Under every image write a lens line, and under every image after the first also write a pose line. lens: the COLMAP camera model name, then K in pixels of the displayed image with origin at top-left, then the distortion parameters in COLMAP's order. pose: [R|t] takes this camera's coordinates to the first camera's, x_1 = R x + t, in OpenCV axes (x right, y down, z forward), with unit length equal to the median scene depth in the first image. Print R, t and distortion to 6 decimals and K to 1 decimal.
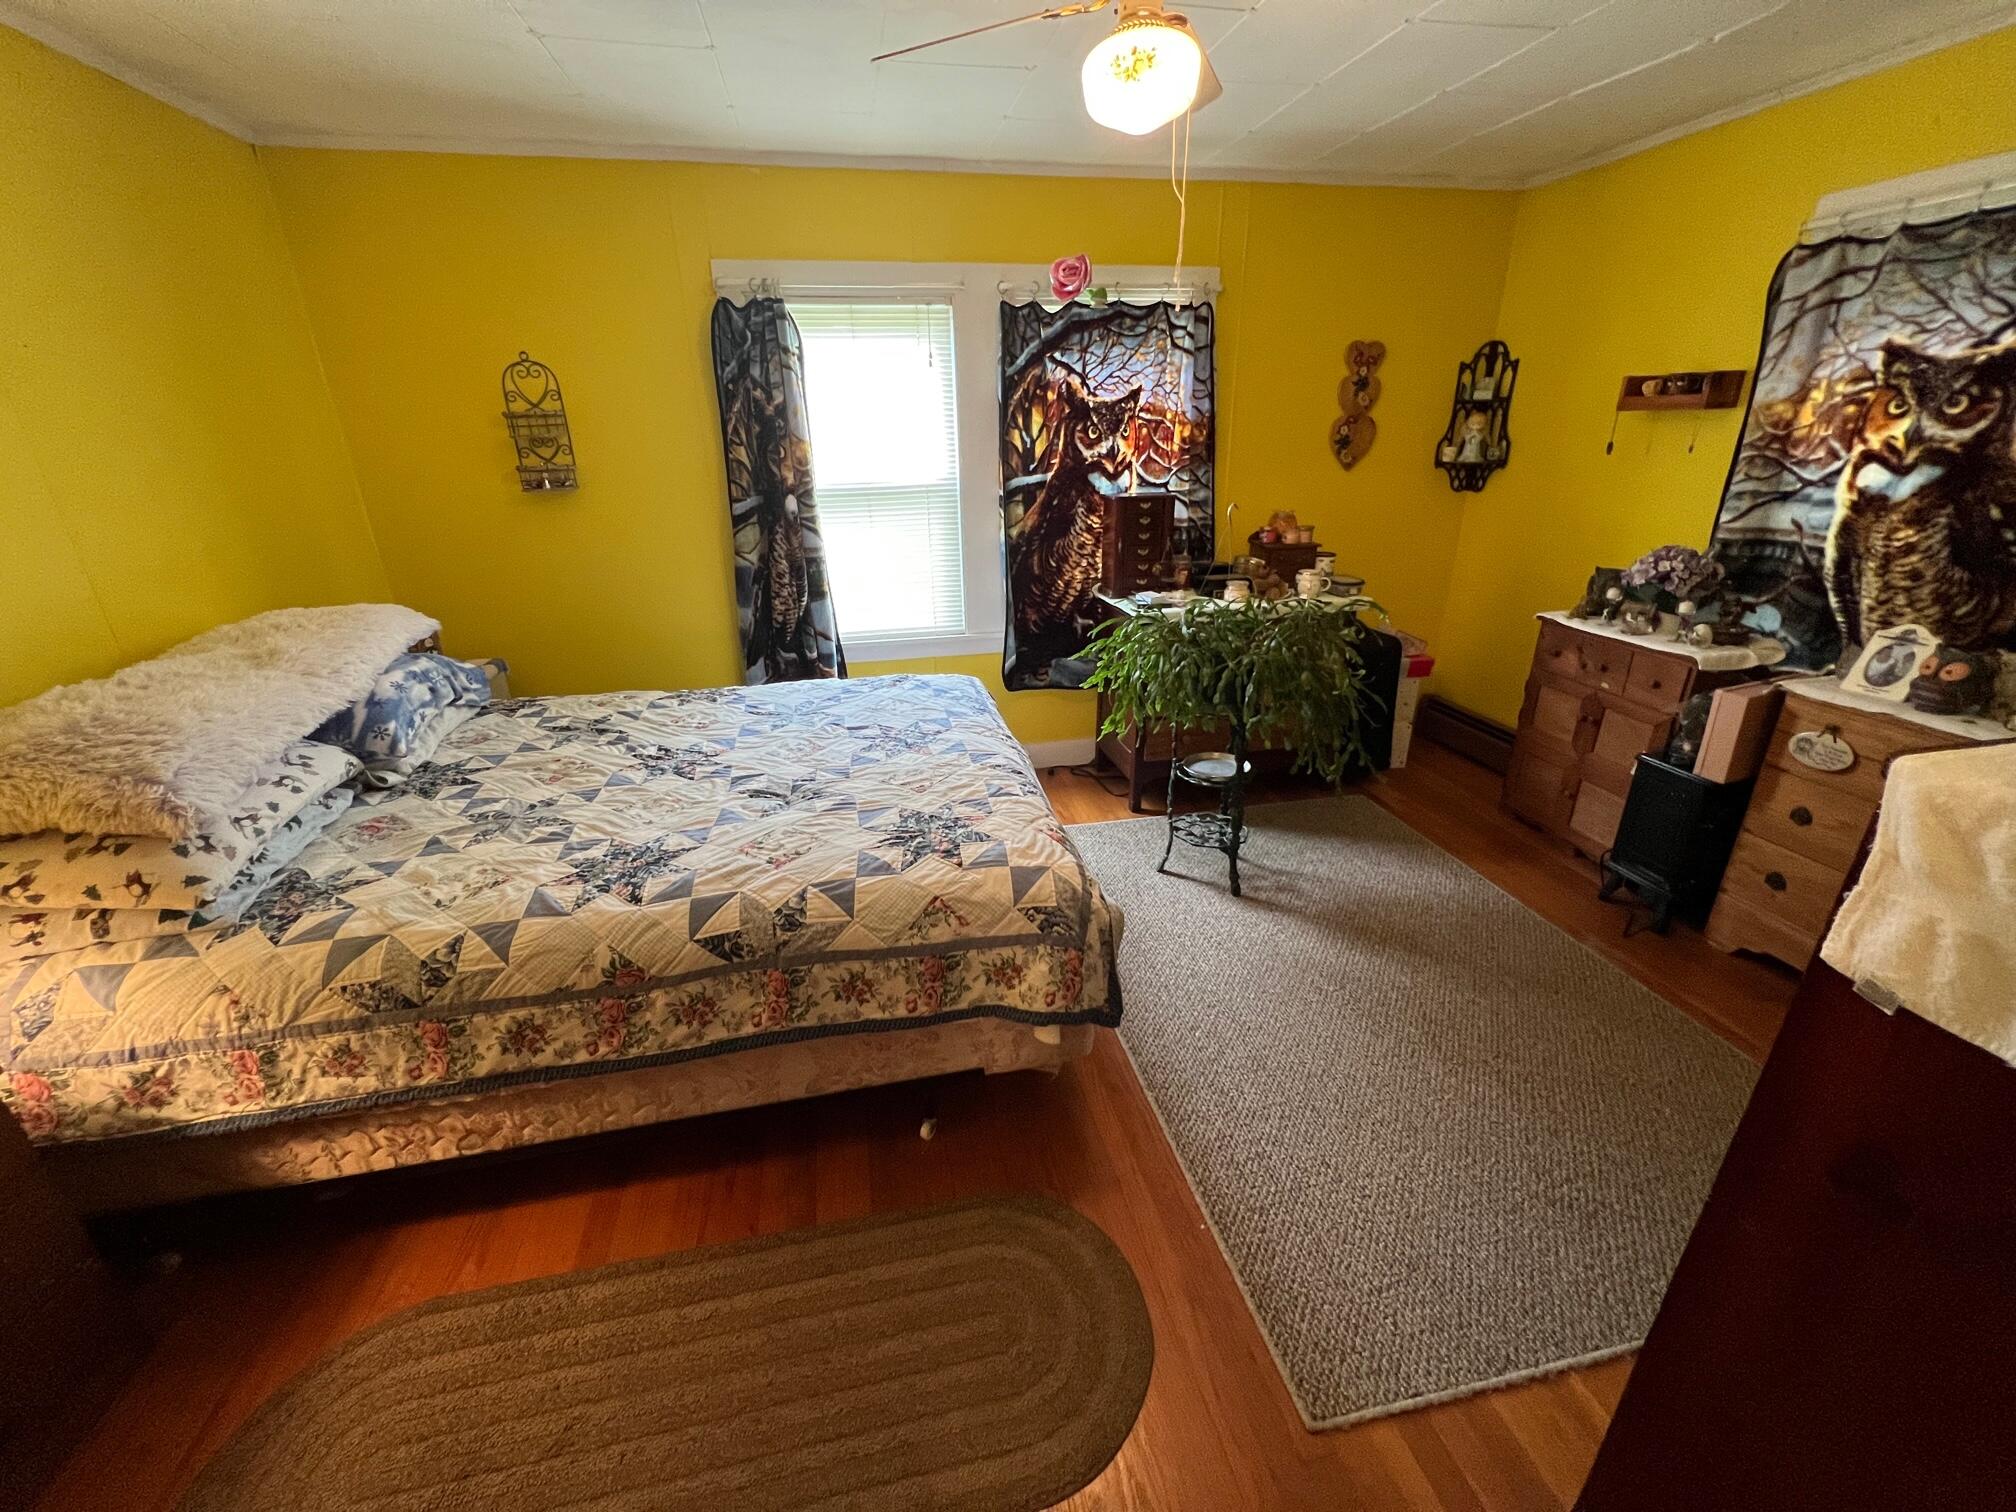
lens RADIAL K [[806.8, 0, 1000.9], [0, 806.8, 751.4], [0, 0, 1]] dist [0.000723, -0.000050]
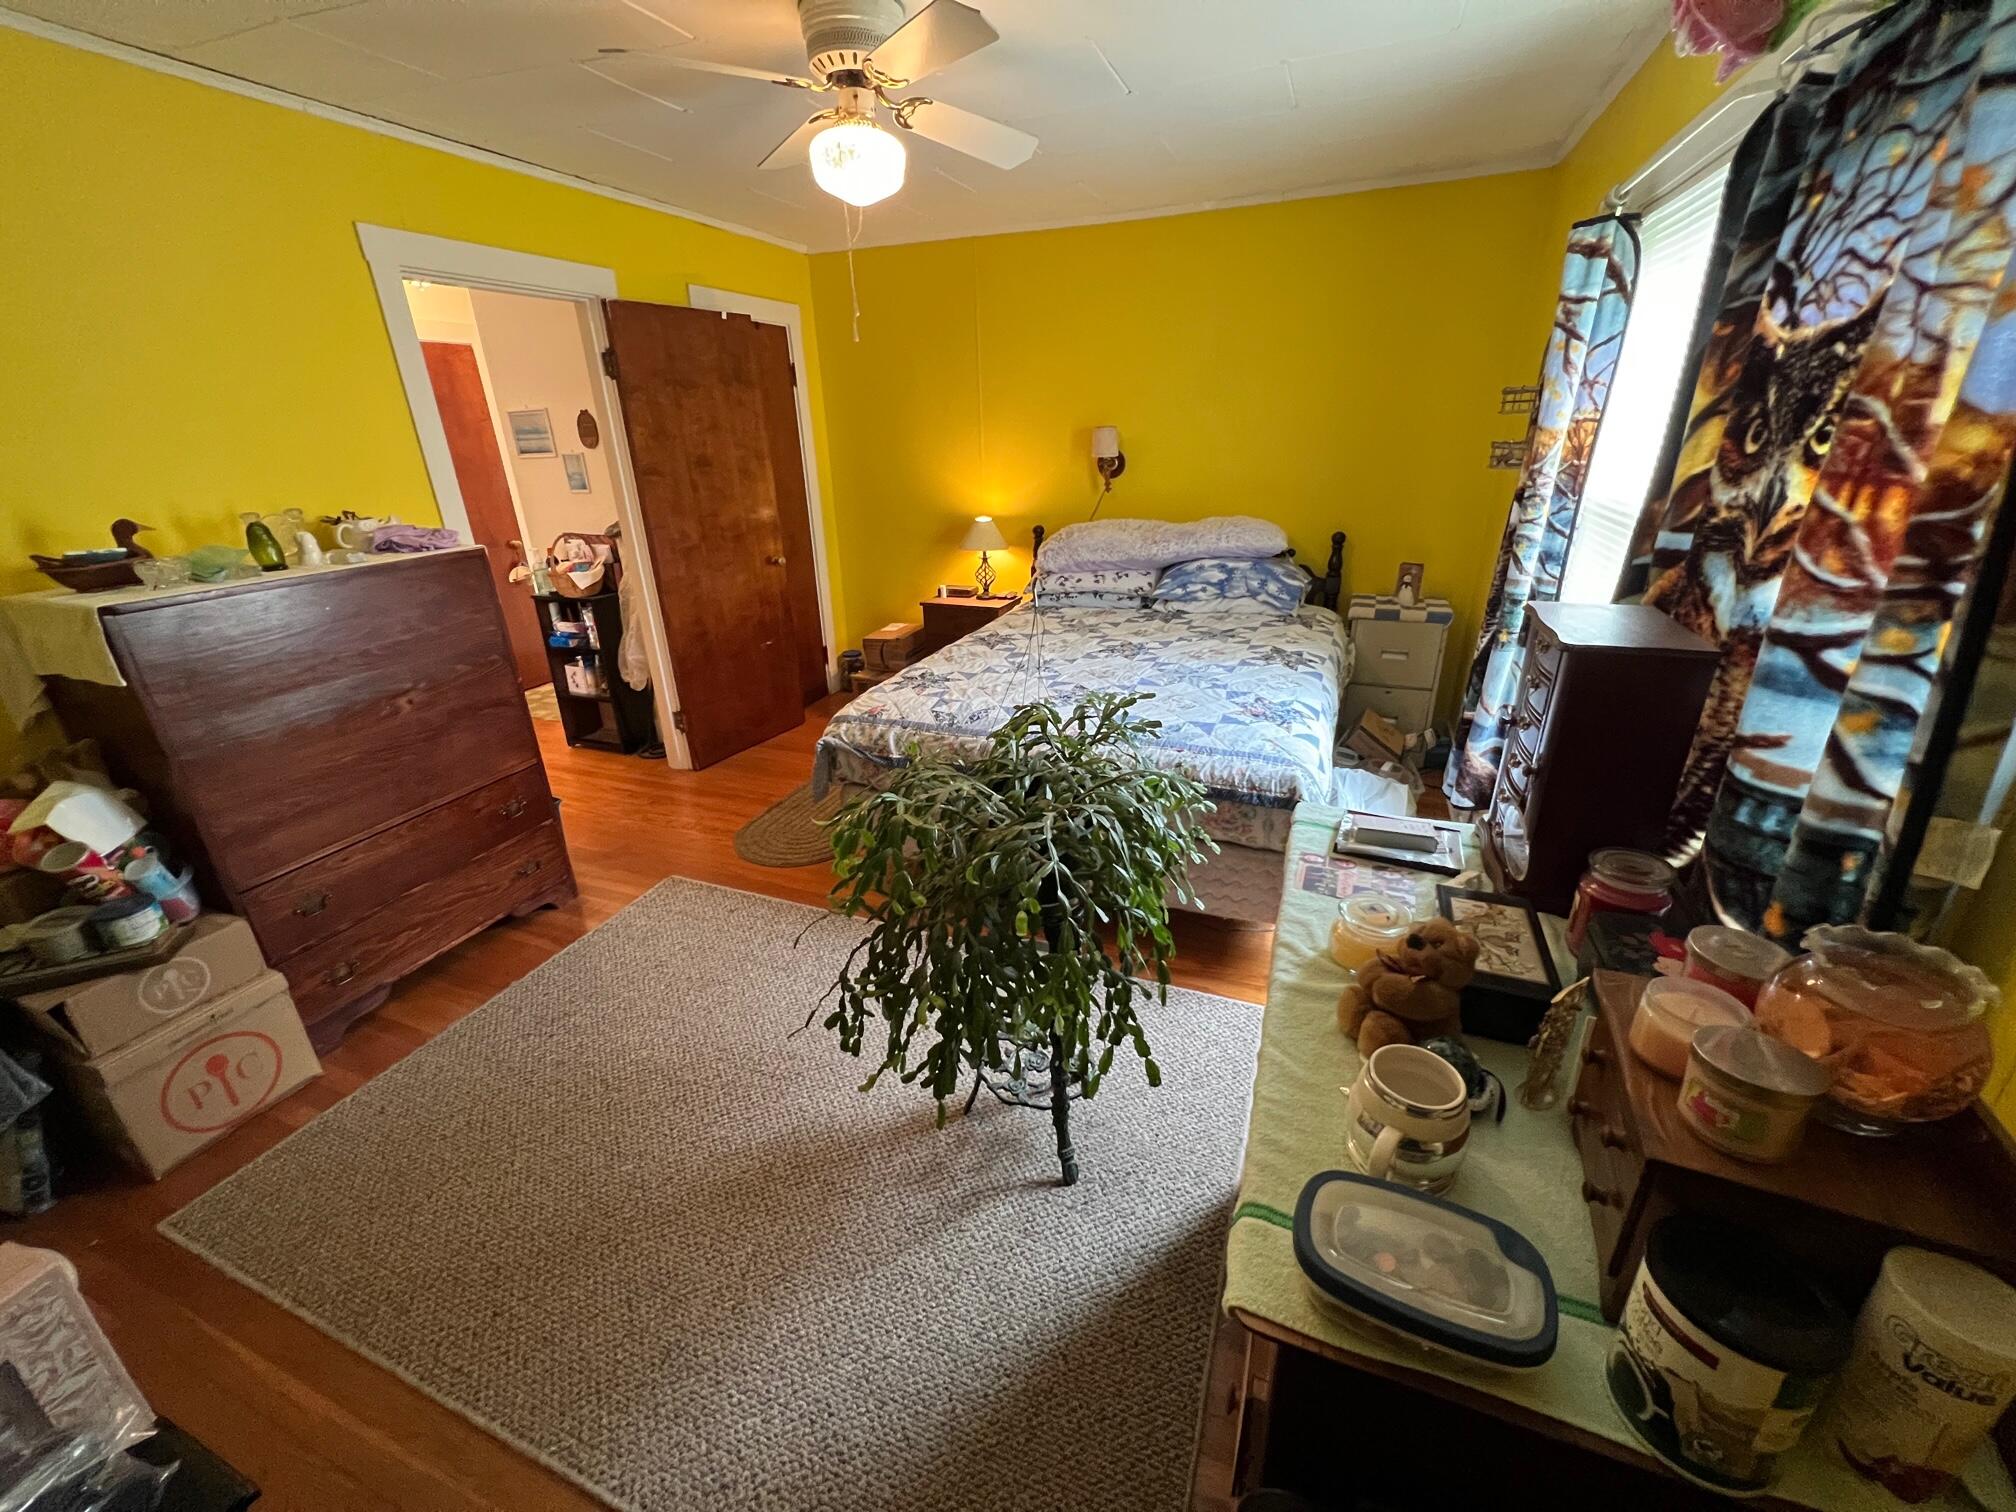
lens RADIAL K [[806.8, 0, 1002.5], [0, 806.8, 754.3], [0, 0, 1]] dist [0.000723, -0.000050]
pose [[-0.551315, 0.353019, -0.755929, 0.718660], [-0.266600, 0.784017, 0.560573, -0.480946], [0.790554, 0.510583, -0.338125, 1.130912]]
